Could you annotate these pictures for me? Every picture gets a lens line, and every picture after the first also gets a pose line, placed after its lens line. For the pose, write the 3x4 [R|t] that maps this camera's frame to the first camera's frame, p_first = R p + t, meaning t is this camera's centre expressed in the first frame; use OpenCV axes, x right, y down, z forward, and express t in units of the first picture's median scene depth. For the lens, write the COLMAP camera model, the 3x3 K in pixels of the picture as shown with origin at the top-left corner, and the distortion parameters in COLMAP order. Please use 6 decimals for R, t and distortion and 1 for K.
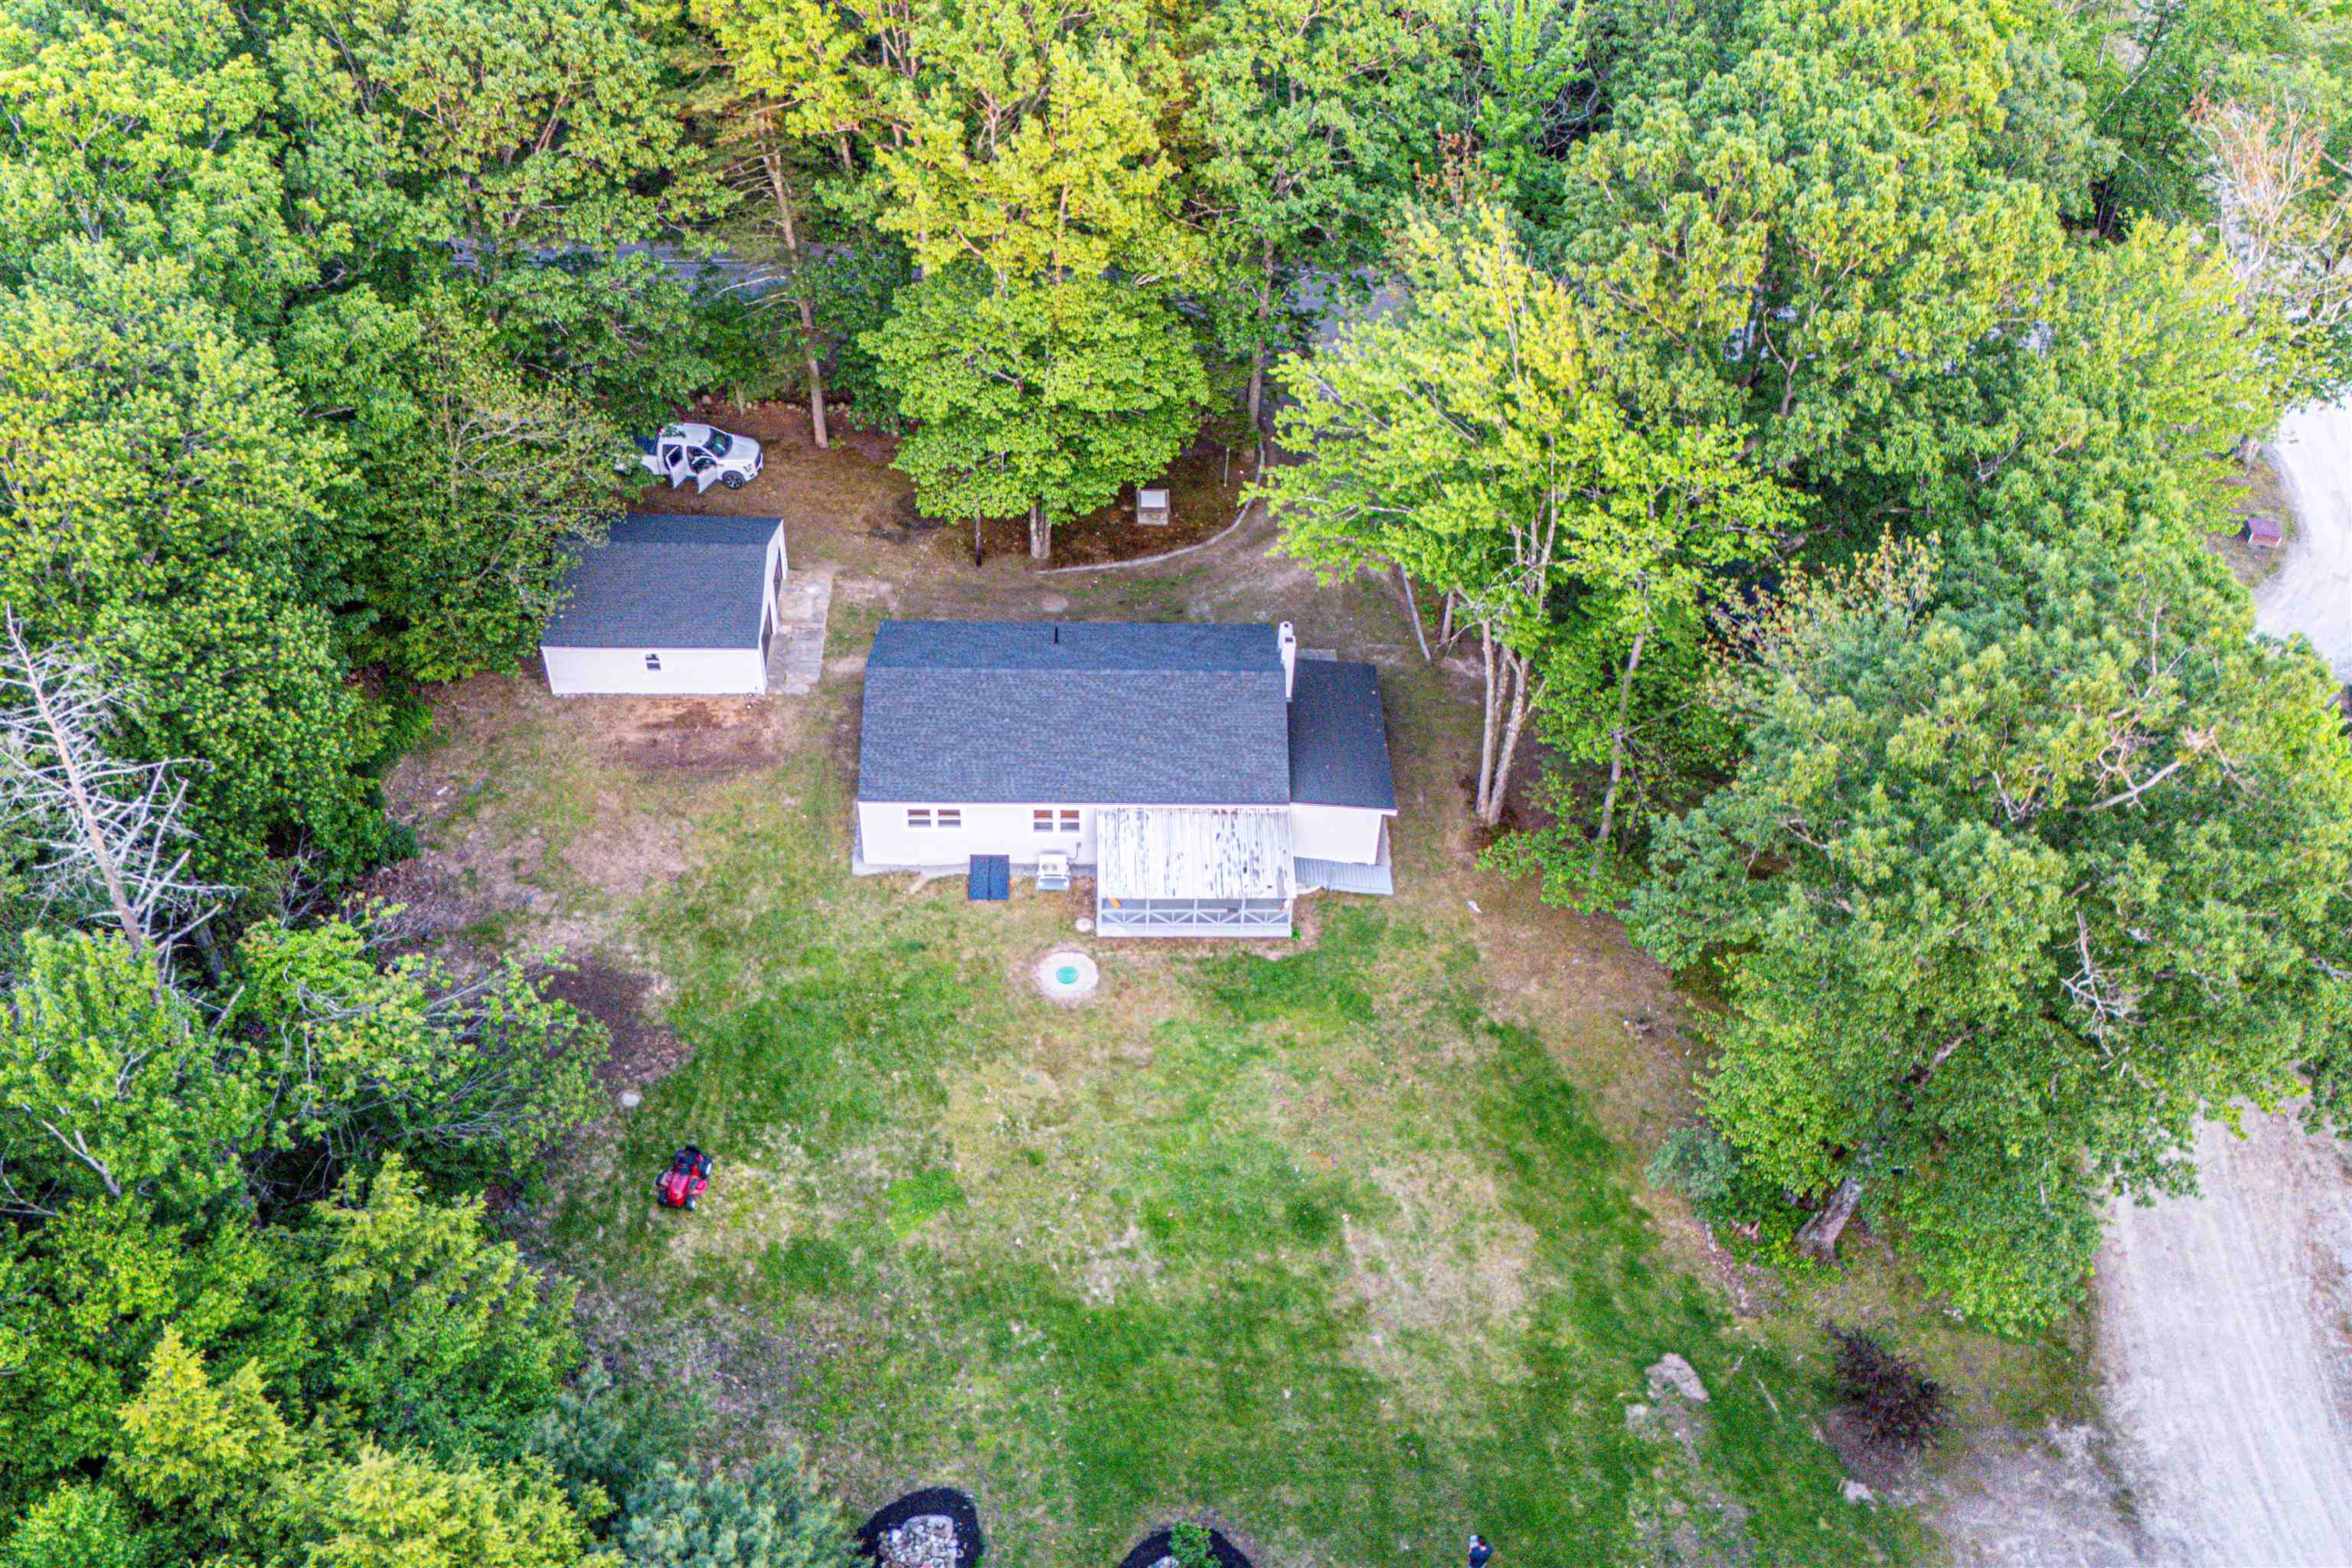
lens RADIAL K [[2059.4, 0, 1169.6], [0, 2059.4, 743.2], [0, 0, 1]] dist [0.096893, -0.099706]
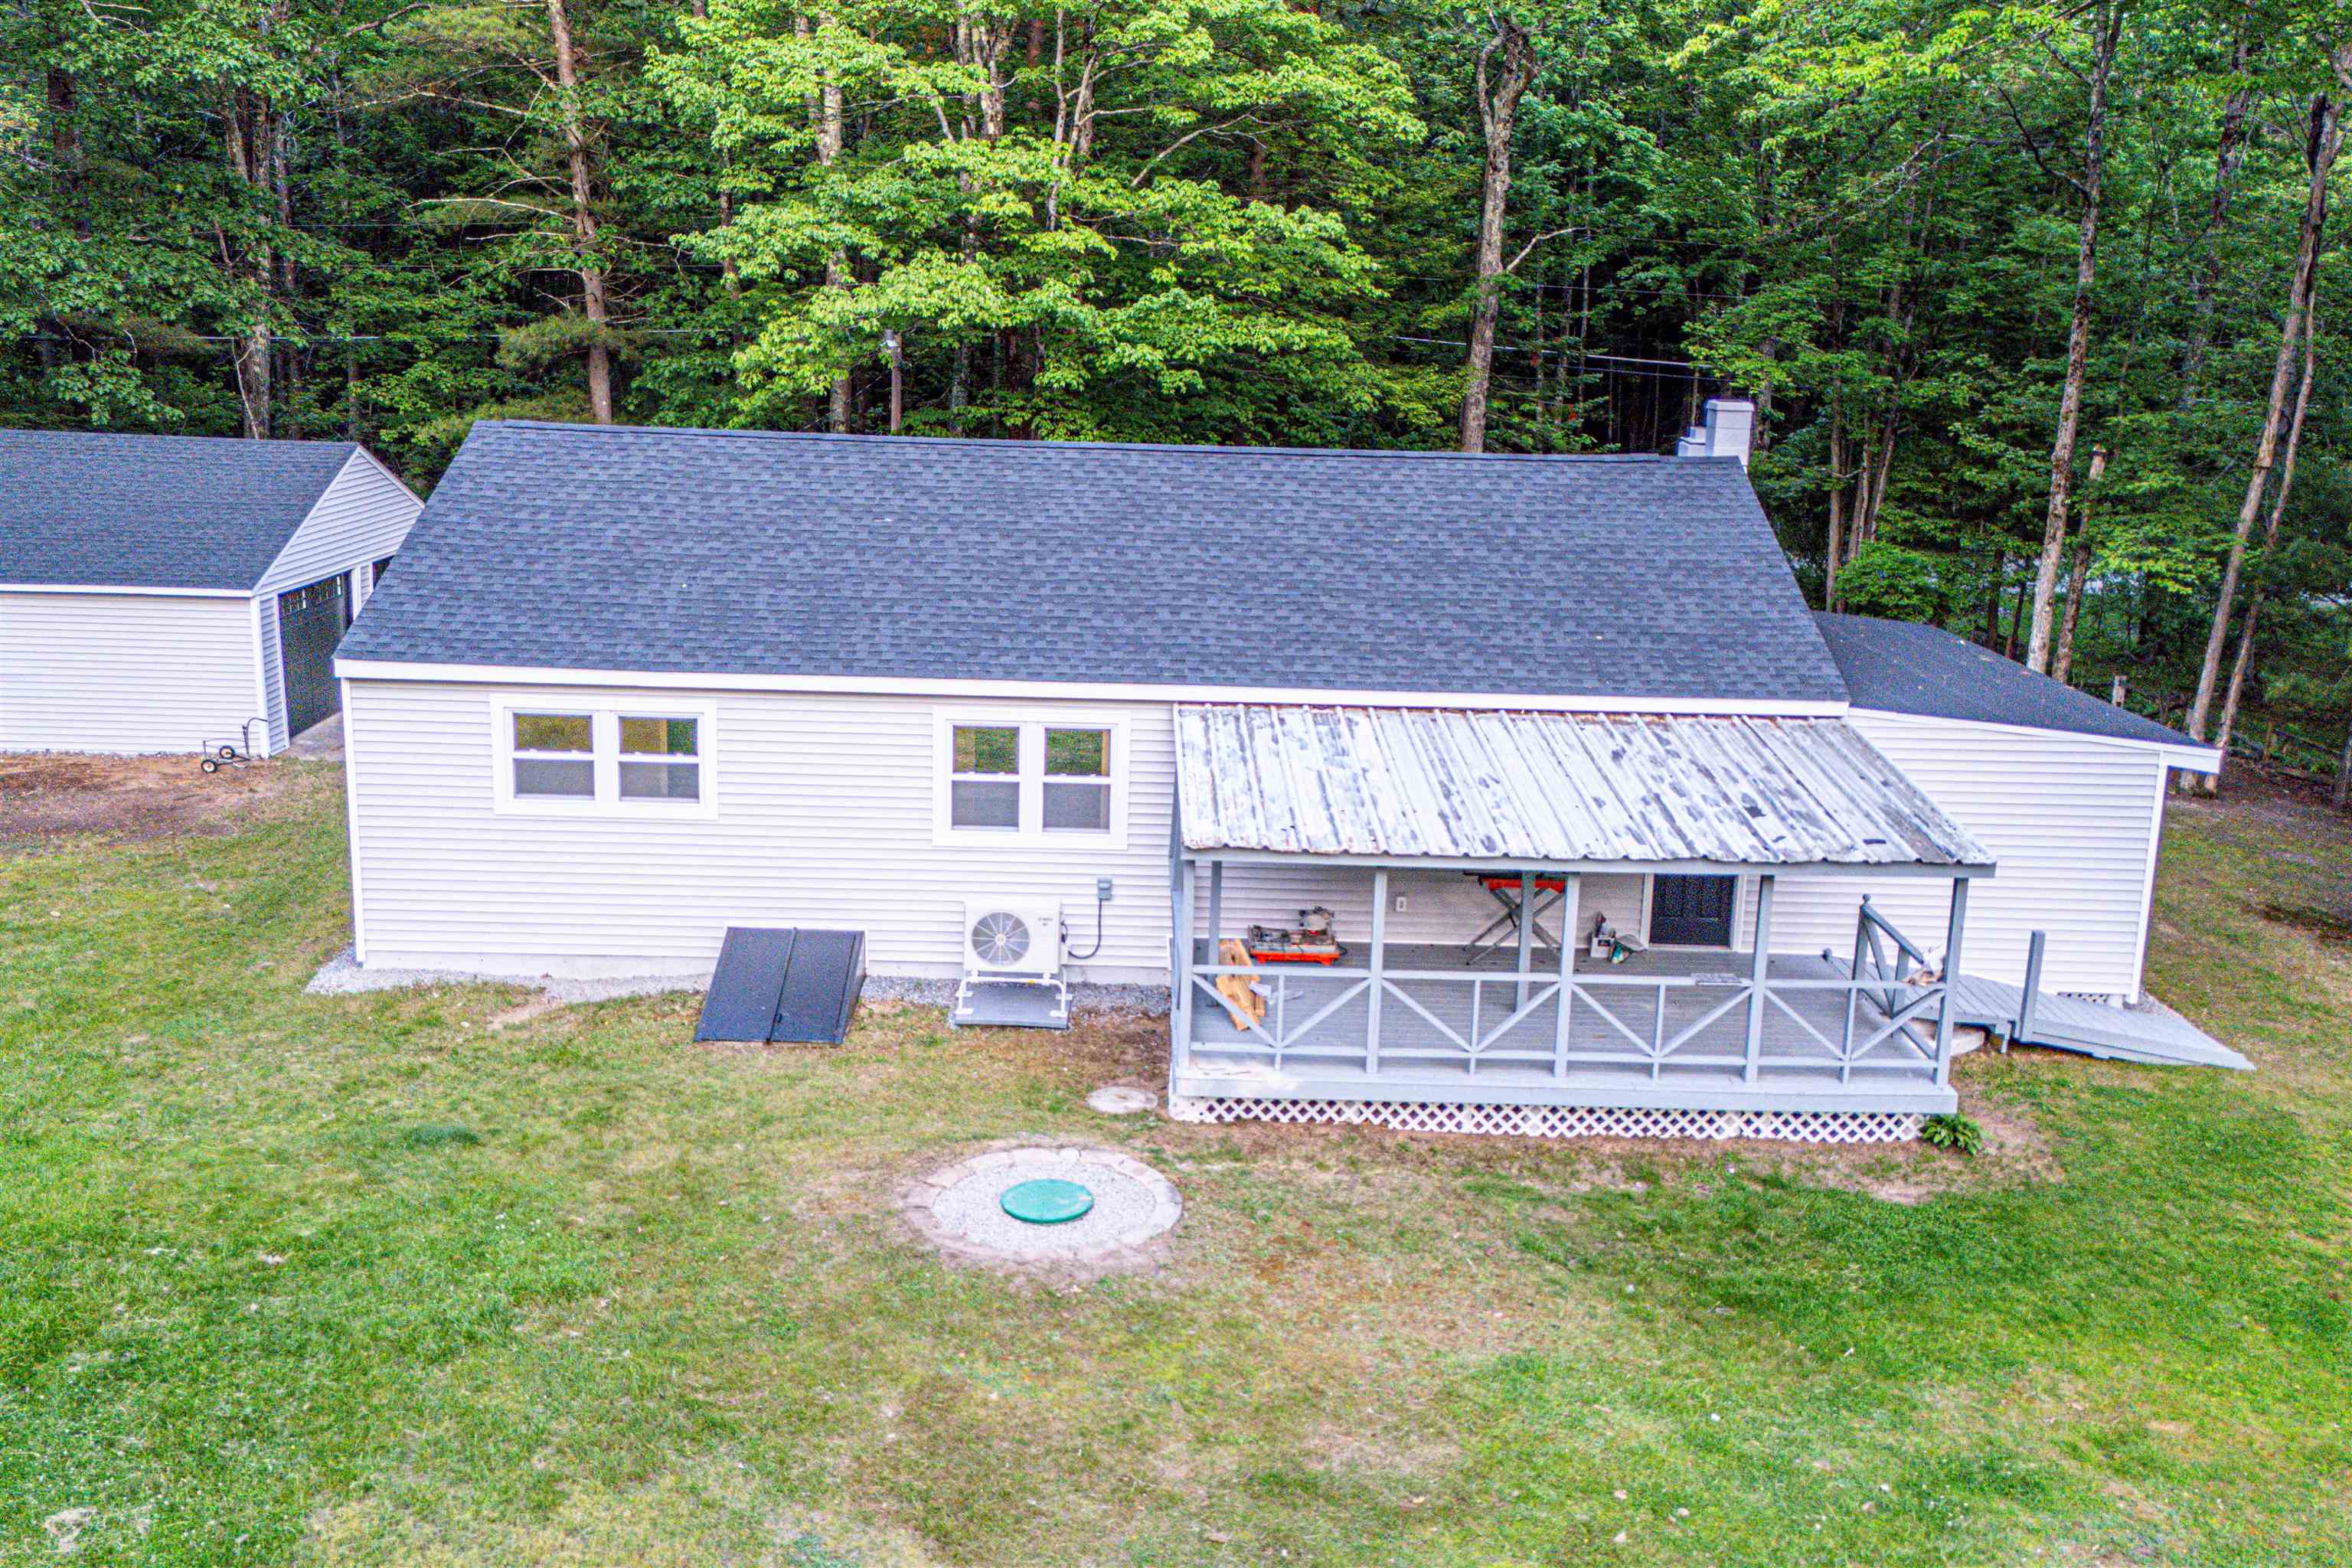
lens RADIAL K [[2059.4, 0, 1169.6], [0, 2059.4, 743.2], [0, 0, 1]] dist [0.096893, -0.099706]
pose [[0.999929, 0.006685, -0.009898, -0.033919], [-0.010757, 0.864269, -0.502914, 0.185645], [0.005193, 0.502985, 0.864280, 0.774123]]
